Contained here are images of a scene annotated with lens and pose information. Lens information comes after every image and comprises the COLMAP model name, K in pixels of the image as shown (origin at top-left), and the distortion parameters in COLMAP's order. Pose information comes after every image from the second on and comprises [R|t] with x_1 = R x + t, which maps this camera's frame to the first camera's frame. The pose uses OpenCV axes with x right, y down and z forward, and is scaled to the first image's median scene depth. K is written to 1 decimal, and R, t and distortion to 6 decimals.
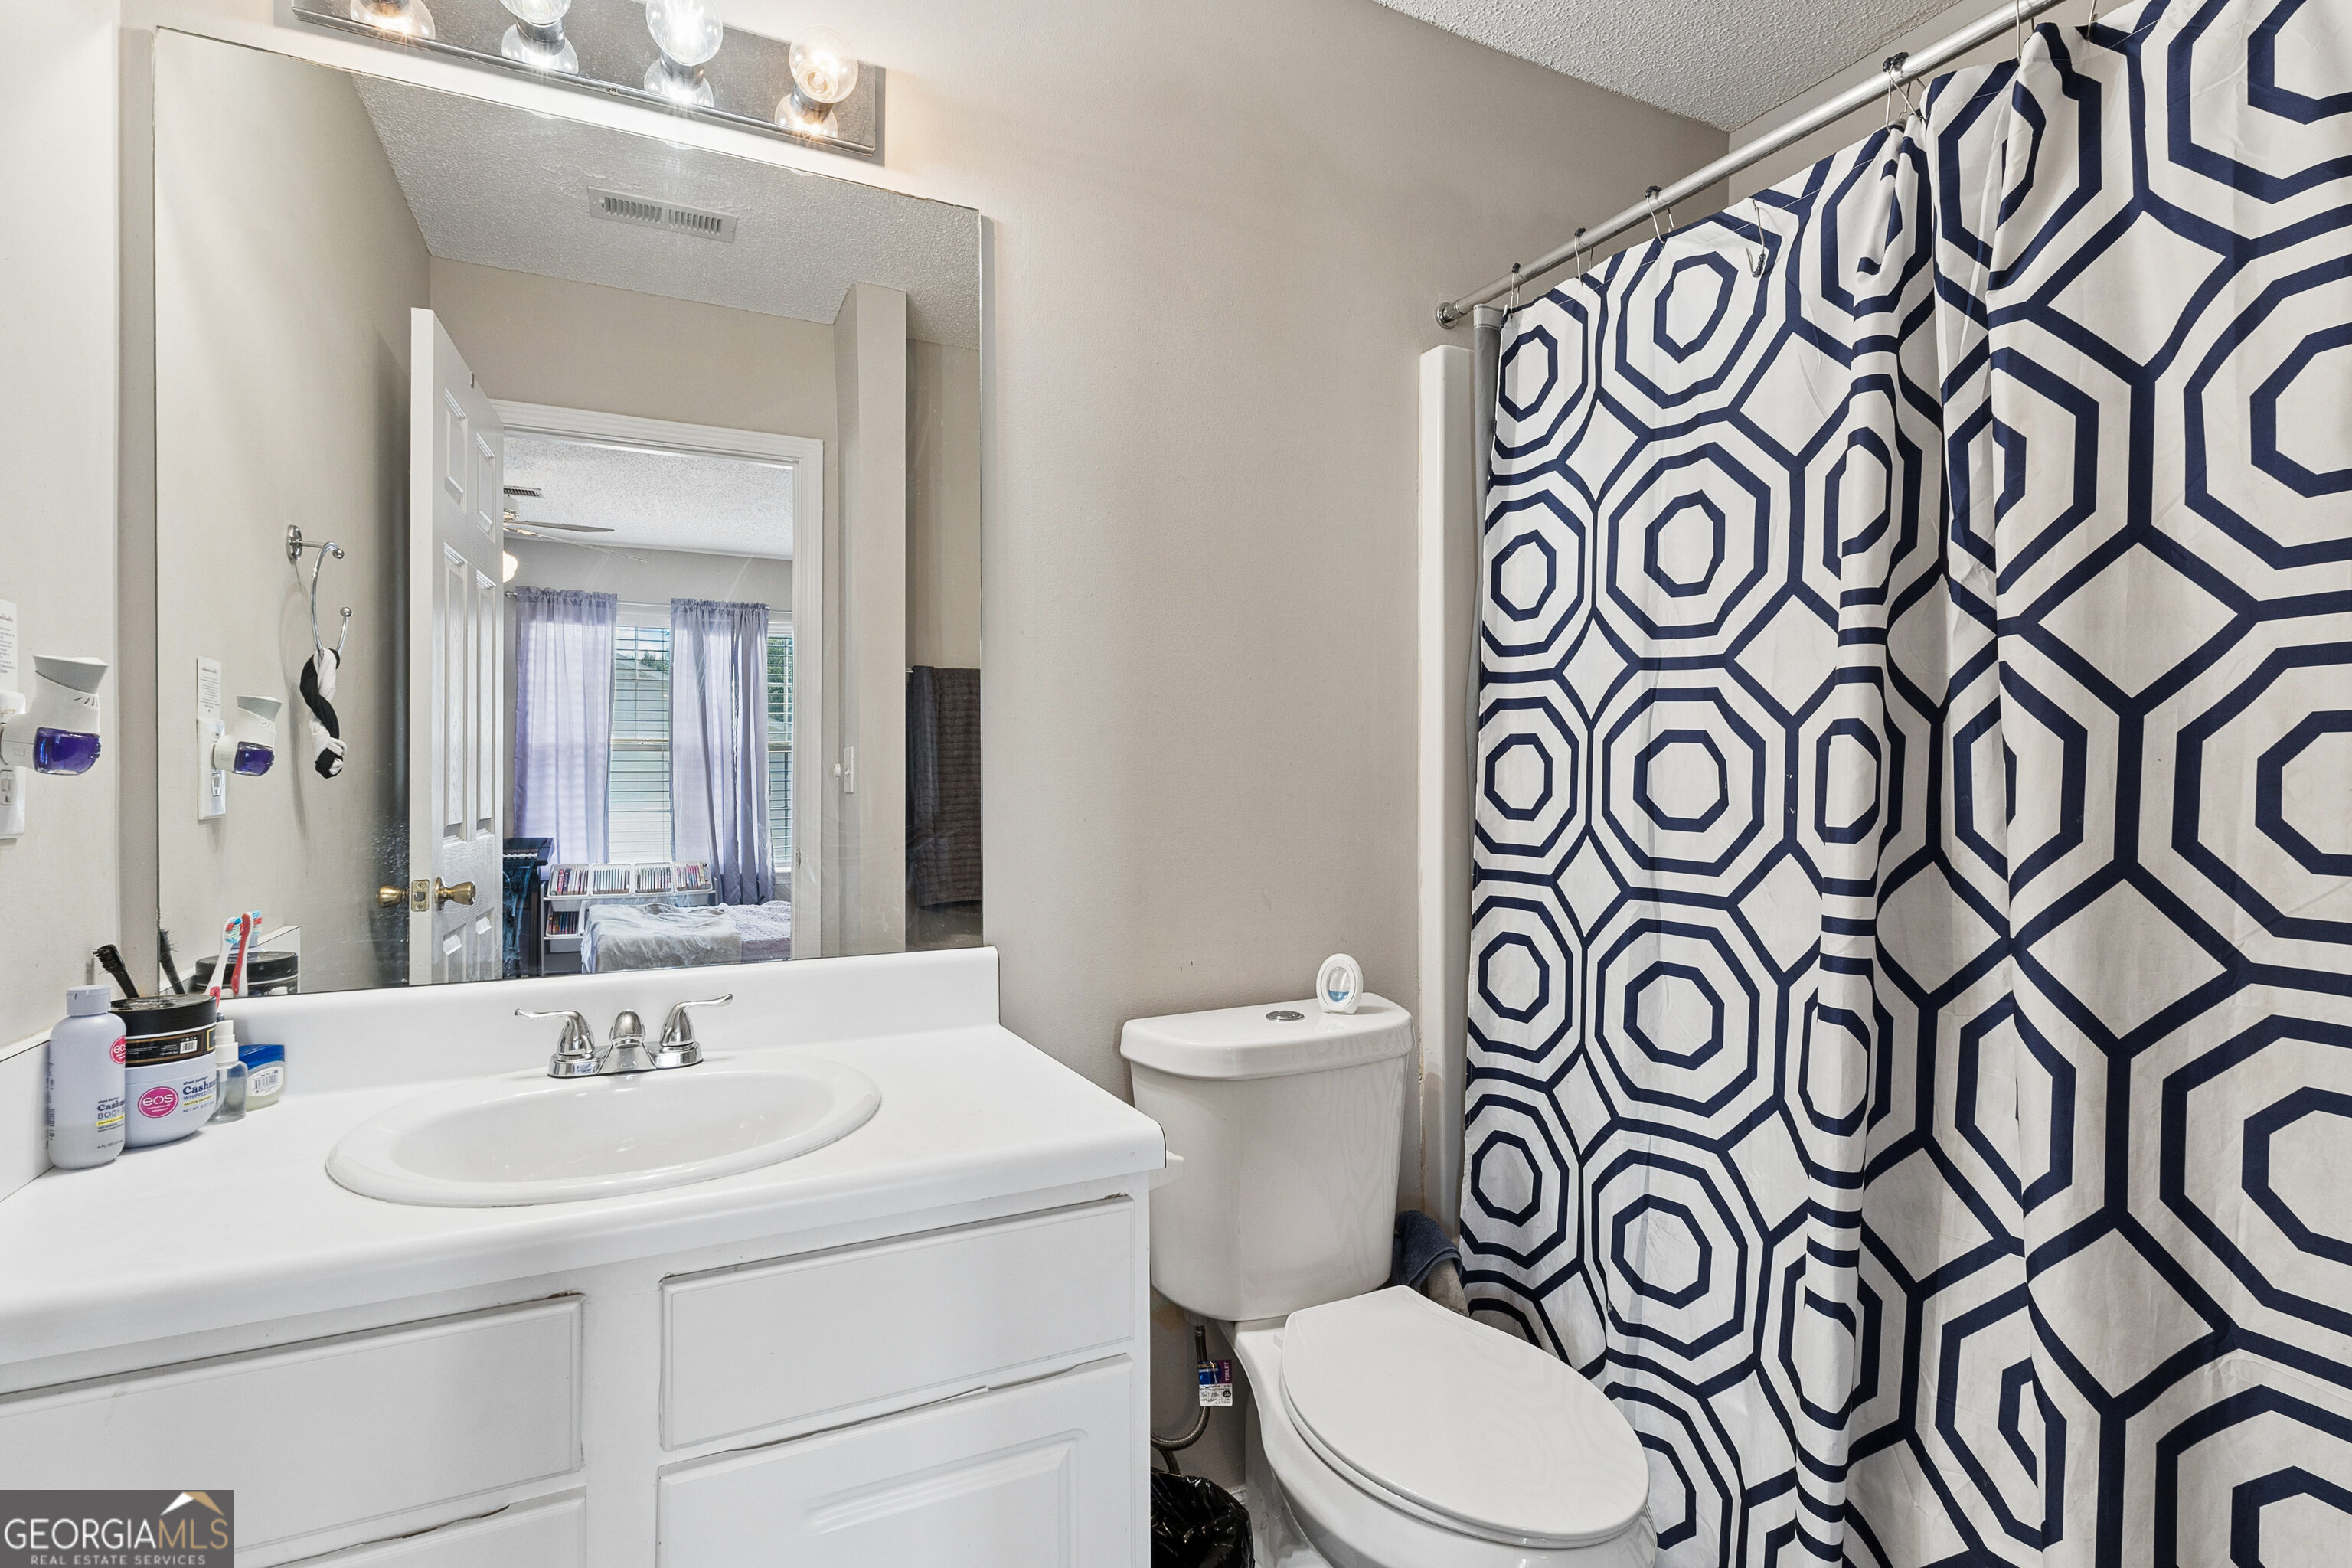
lens RADIAL K [[1133.6, 0, 1183.1], [0, 1133.6, 772.1], [0, 0, 1]] dist [-0.001472, 0.000356]
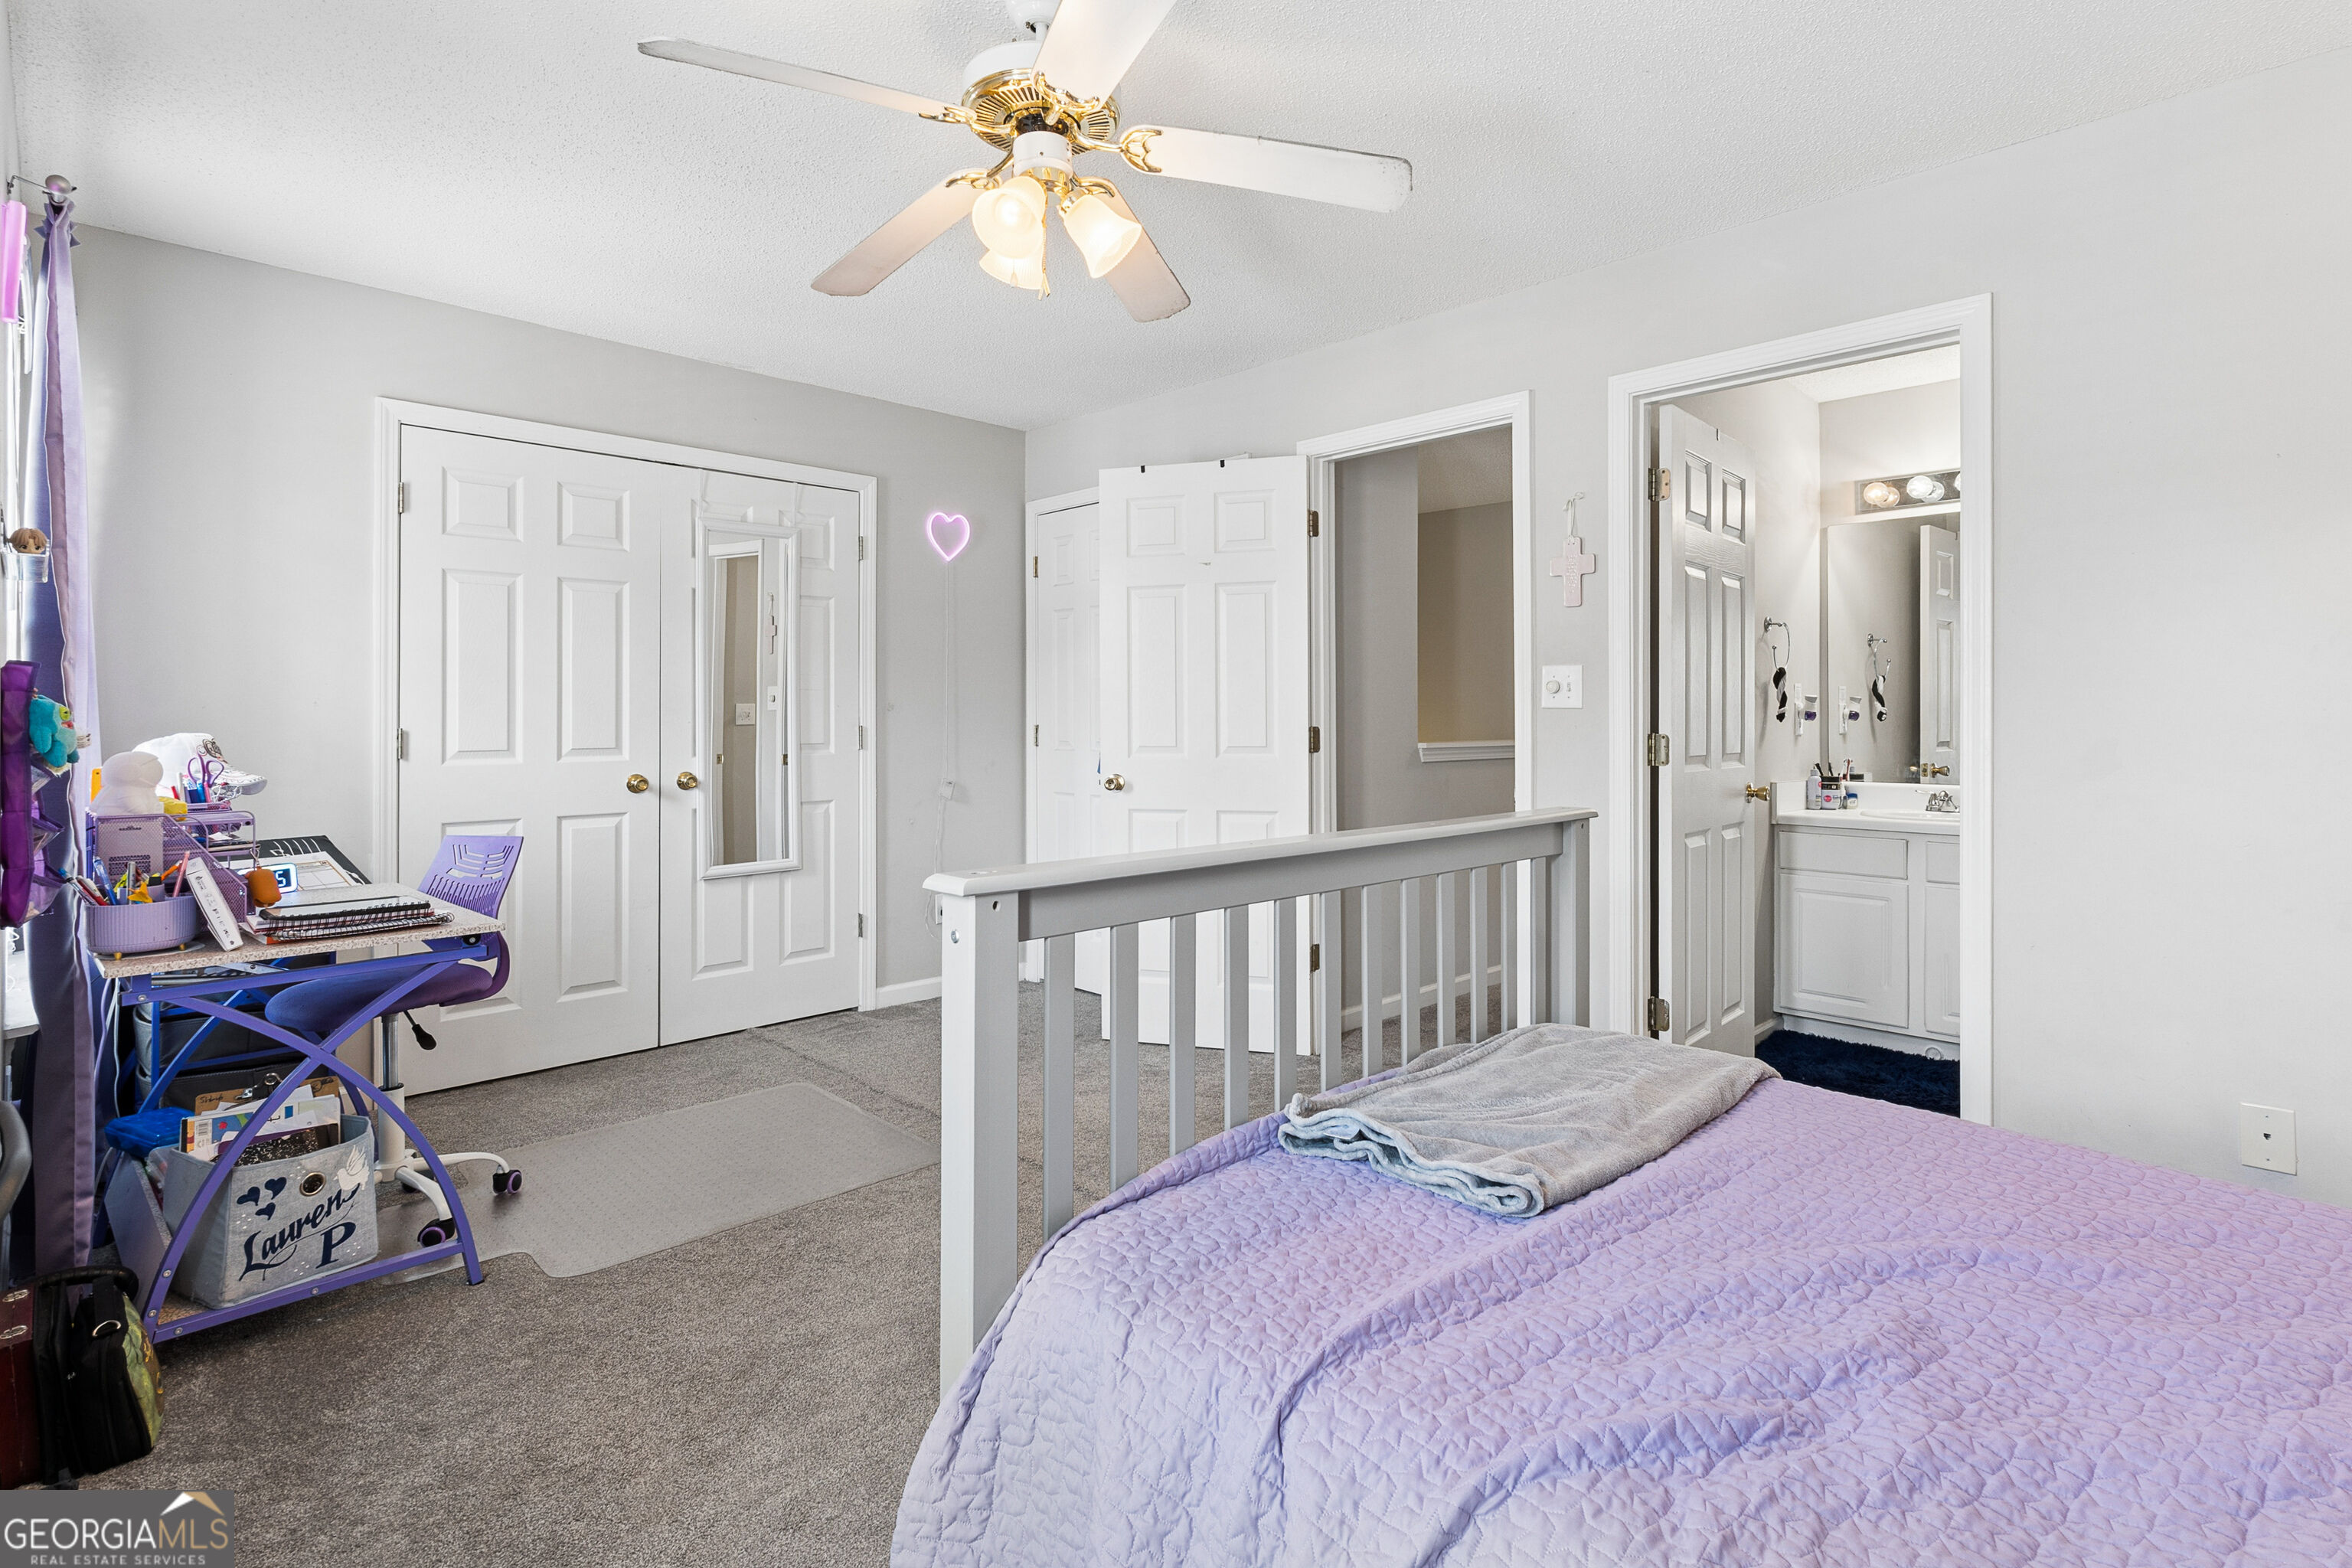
lens RADIAL K [[1112.7, 0, 1181.9], [0, 1112.7, 733.8], [0, 0, 1]] dist [-0.000073, 0.000050]
pose [[0.295222, 0.011171, -0.955363, 1.879024], [0.007837, 0.999870, 0.014113, -0.022804], [0.955396, -0.011653, 0.295096, -2.021411]]
